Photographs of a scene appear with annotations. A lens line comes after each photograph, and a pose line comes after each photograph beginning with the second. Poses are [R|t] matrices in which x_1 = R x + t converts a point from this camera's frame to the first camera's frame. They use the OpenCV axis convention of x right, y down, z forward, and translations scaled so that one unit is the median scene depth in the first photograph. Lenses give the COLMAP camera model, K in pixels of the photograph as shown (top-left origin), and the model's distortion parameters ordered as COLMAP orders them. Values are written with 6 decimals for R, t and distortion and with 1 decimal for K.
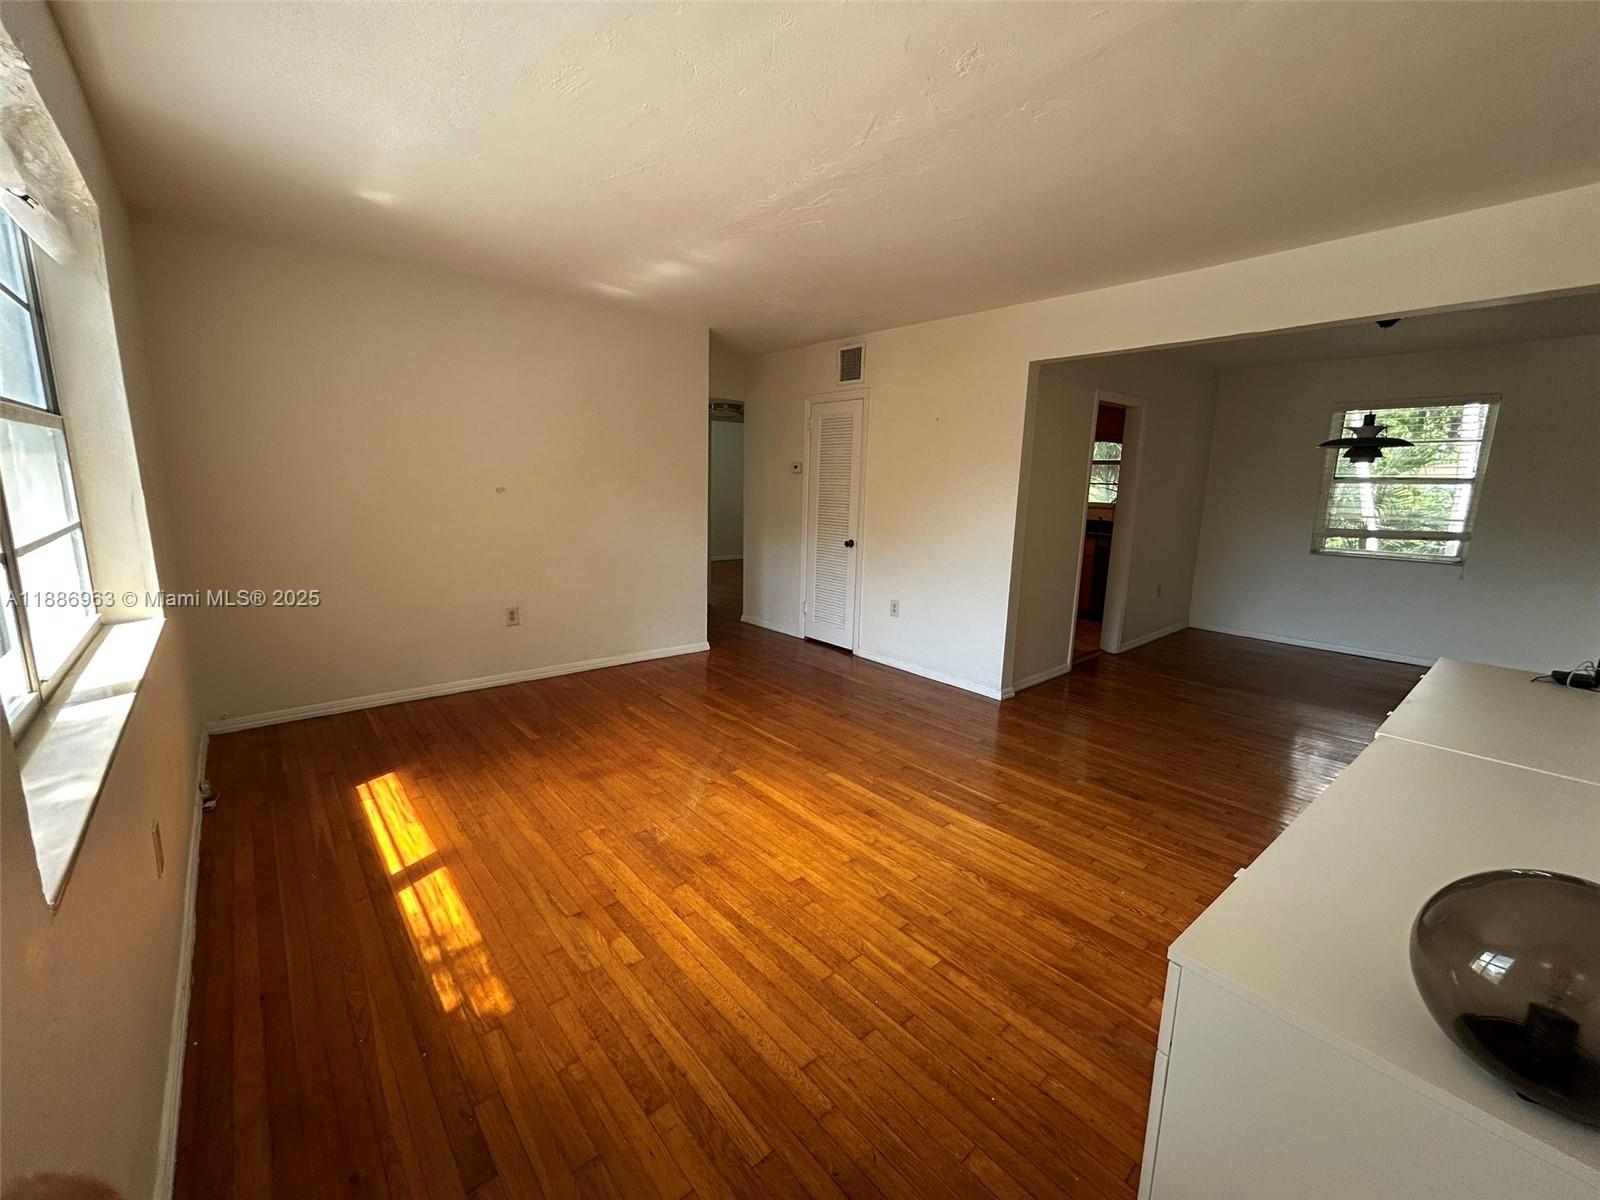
lens RADIAL K [[644.8, 0, 798.3], [0, 644.8, 598.5], [0, 0, 1]] dist [-0.002679, 0.000162]
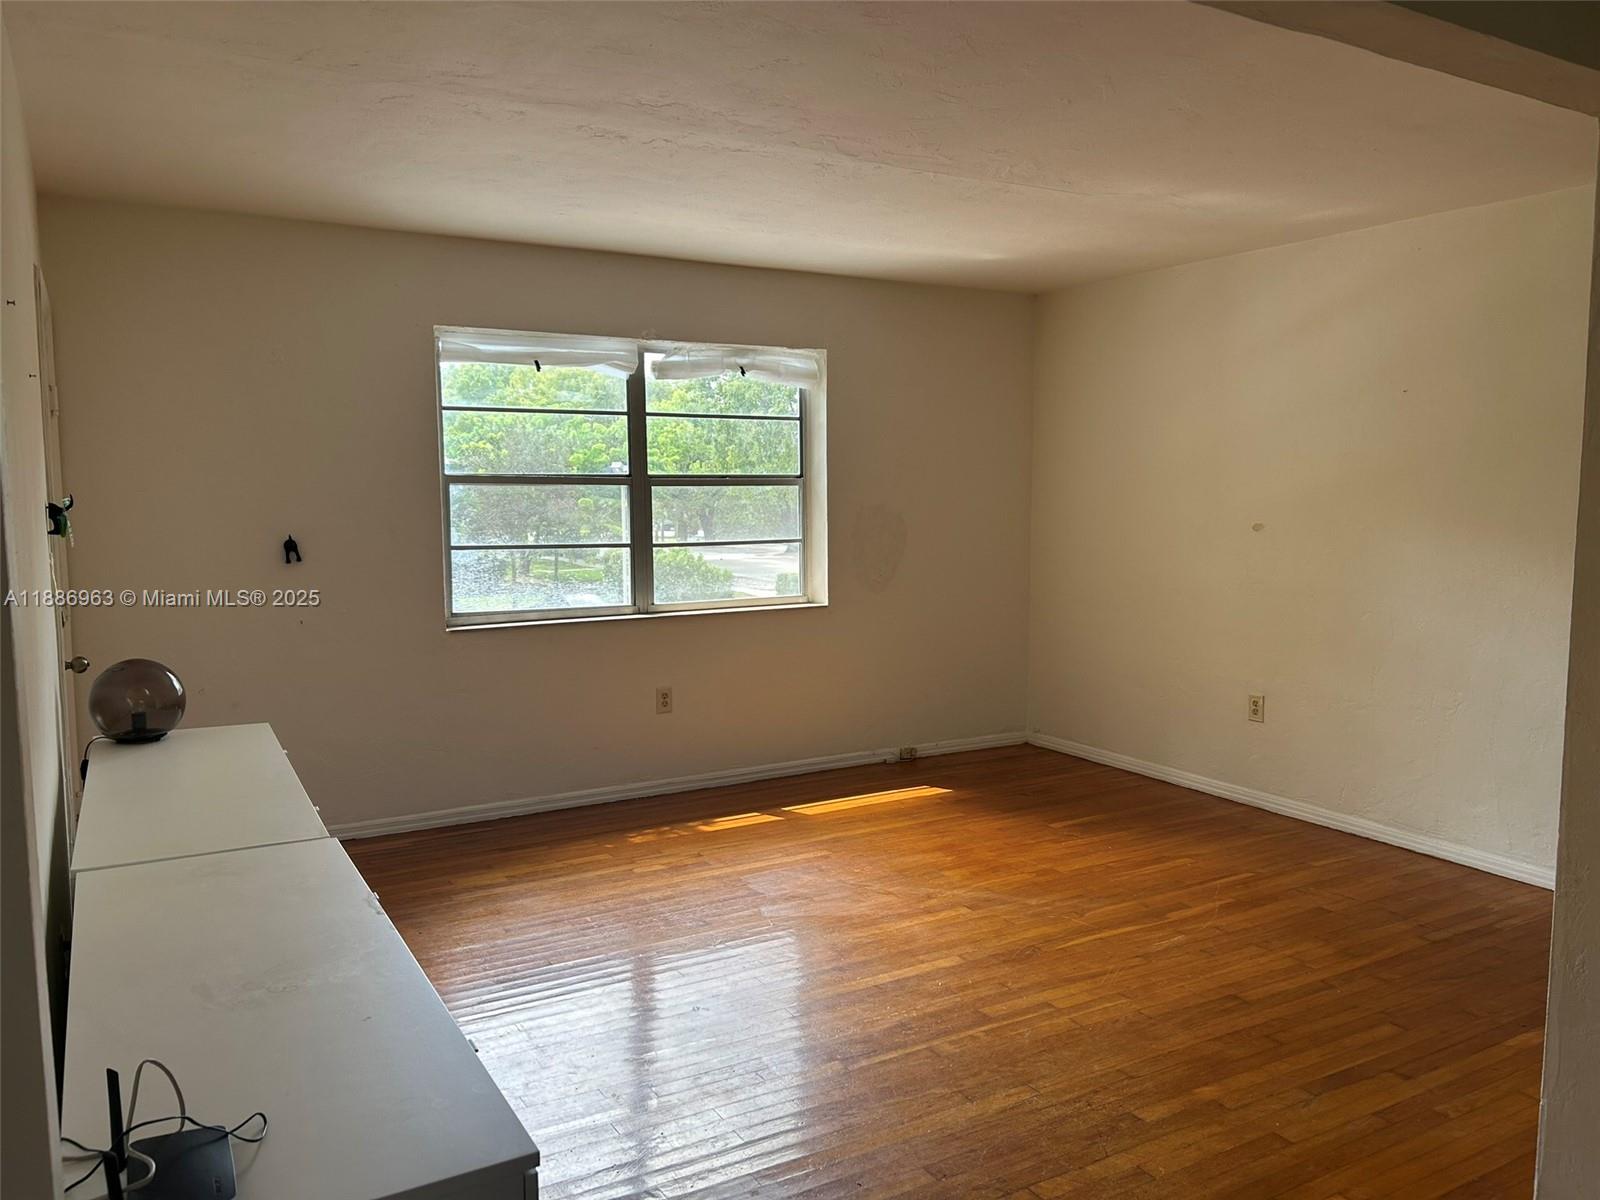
lens RADIAL K [[1200.9, 0, 800.0], [0, 1200.9, 600.0], [0, 0, 1]] dist [0.000857, -0.000426]
pose [[-0.190271, 0.062591, -0.979734, 1.052120], [-0.181471, 0.978525, 0.097757, -0.143516], [0.964814, 0.196394, -0.174826, 0.843159]]
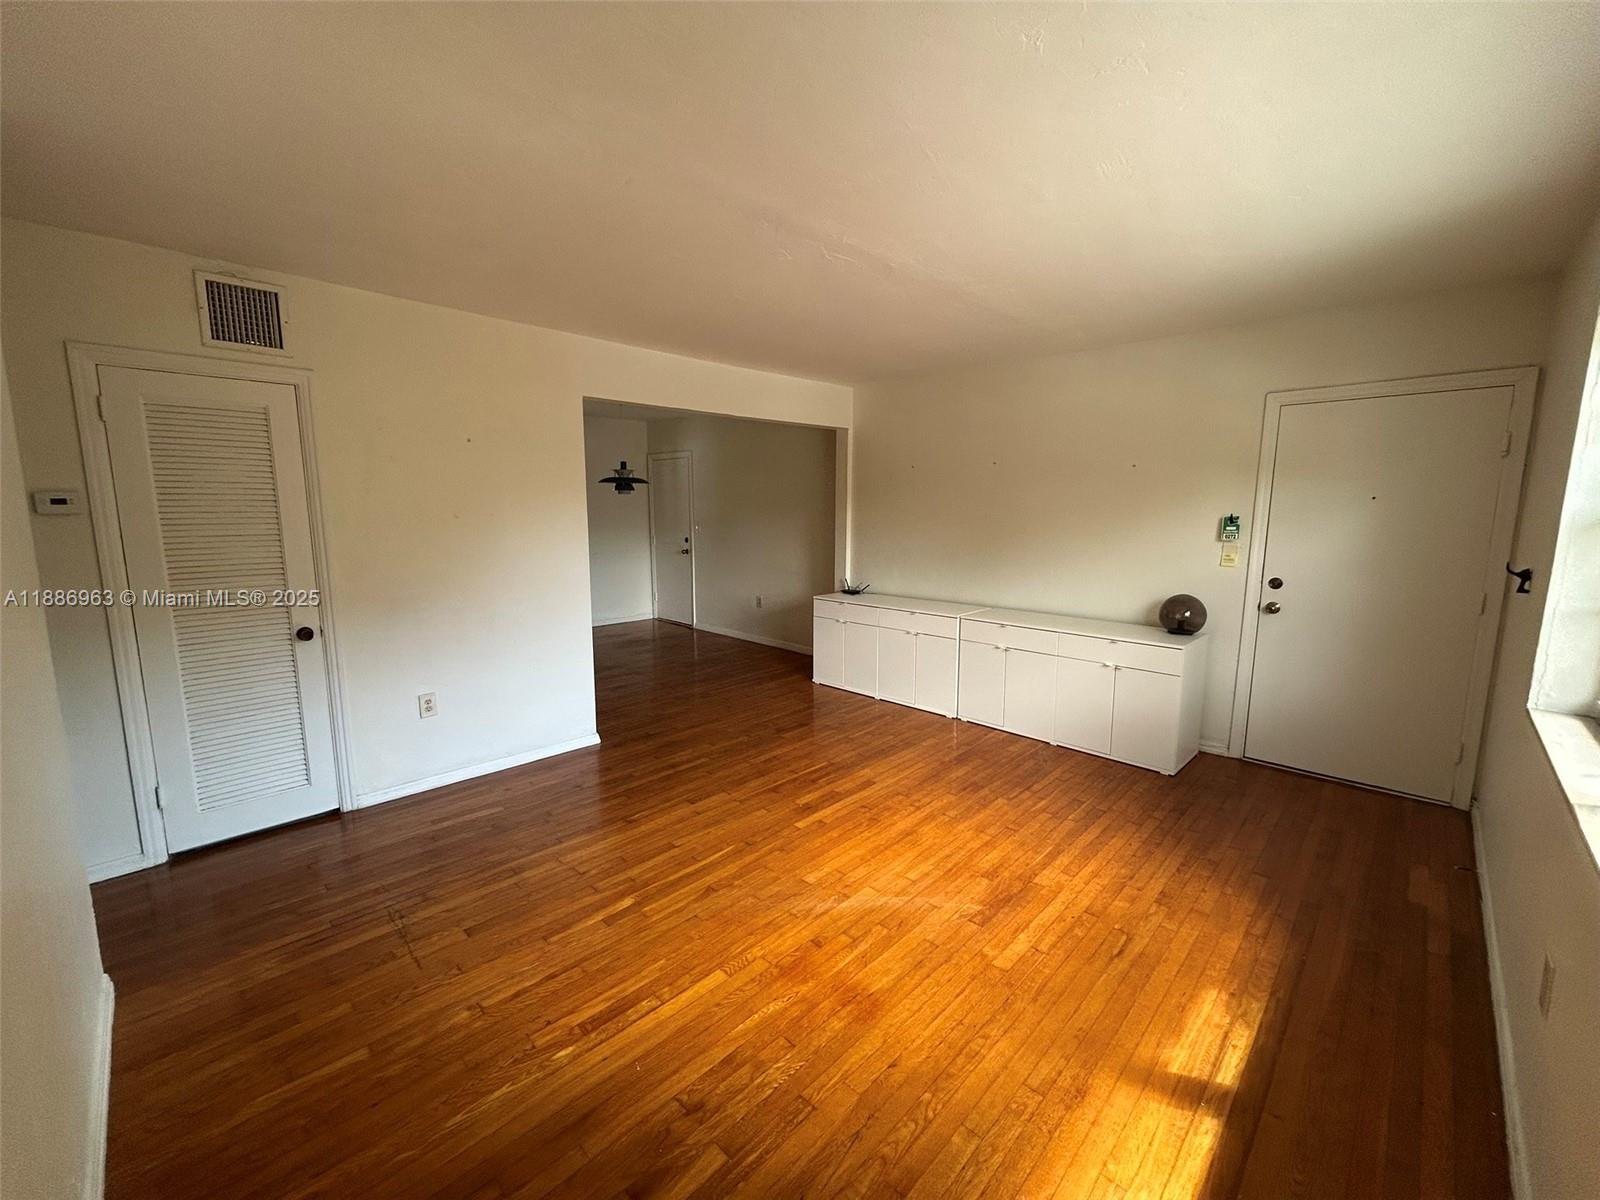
lens RADIAL K [[644.8, 0, 798.3], [0, 644.8, 598.5], [0, 0, 1]] dist [-0.002679, 0.000162]
pose [[-0.081161, -0.167388, 0.982545, -0.724883], [0.178090, 0.967497, 0.179536, -0.199628], [-0.980661, 0.189553, -0.048713, 0.839287]]
